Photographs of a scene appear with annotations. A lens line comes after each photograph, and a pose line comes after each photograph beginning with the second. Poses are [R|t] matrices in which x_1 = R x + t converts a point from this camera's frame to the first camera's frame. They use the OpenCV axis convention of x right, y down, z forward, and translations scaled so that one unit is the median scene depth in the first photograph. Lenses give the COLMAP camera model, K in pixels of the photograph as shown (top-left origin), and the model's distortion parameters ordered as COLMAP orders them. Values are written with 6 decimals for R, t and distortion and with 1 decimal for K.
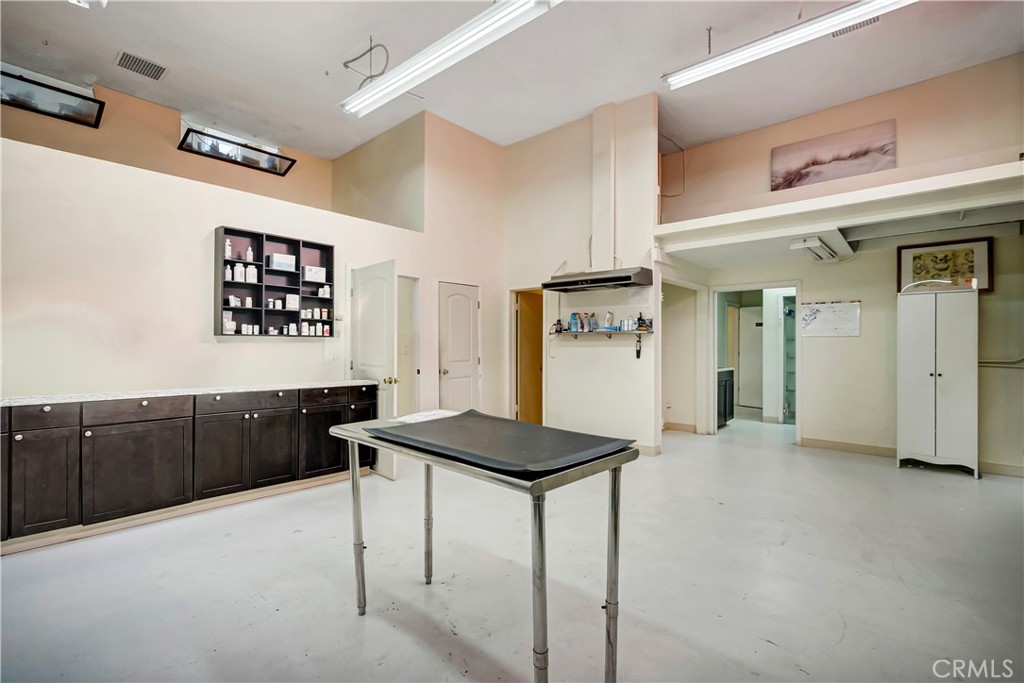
lens RADIAL K [[475.6, 0, 512.8], [0, 475.6, 340.3], [0, 0, 1]] dist [-0.012494, 0.000167]
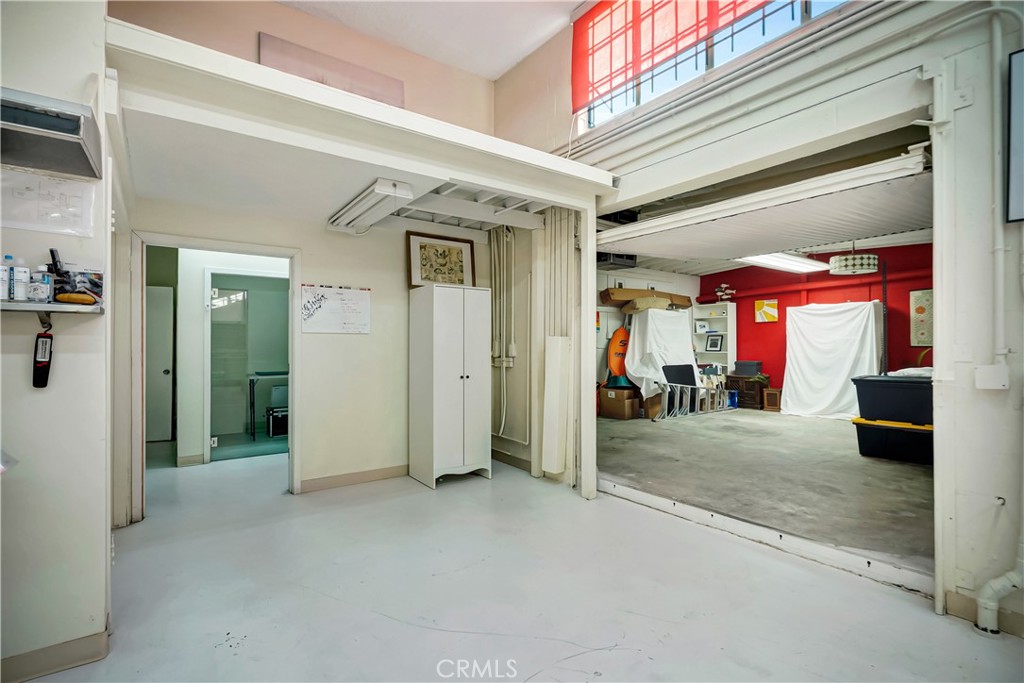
lens RADIAL K [[475.6, 0, 510.8], [0, 475.6, 345.3], [0, 0, 1]] dist [-0.012494, 0.000167]
pose [[0.225375, -0.001132, 0.974271, 0.014514], [-0.007269, 0.999970, 0.002844, 0.007469], [-0.974245, -0.007723, 0.225360, 0.646126]]
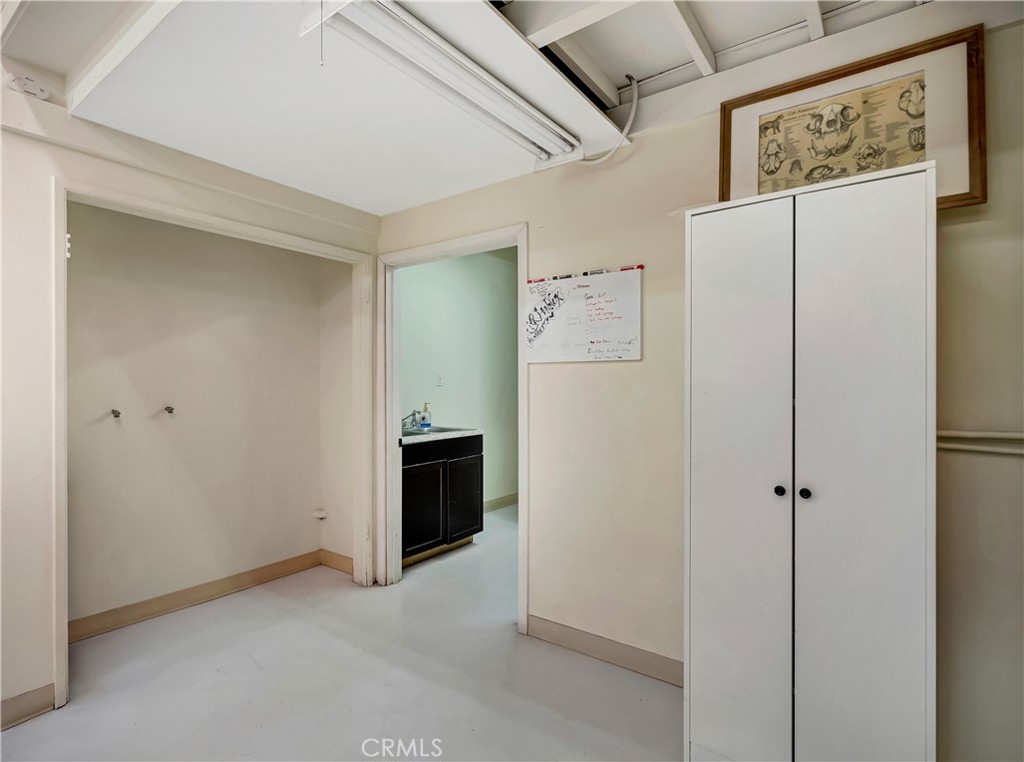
lens RADIAL K [[514.2, 0, 510.5], [0, 514.2, 380.1], [0, 0, 1]] dist [-0.002677, -0.001556]
pose [[0.996342, -0.008240, 0.085053, 0.653033], [0.007995, 0.999963, 0.003217, 0.006084], [-0.085076, -0.002525, 0.996371, 0.659834]]
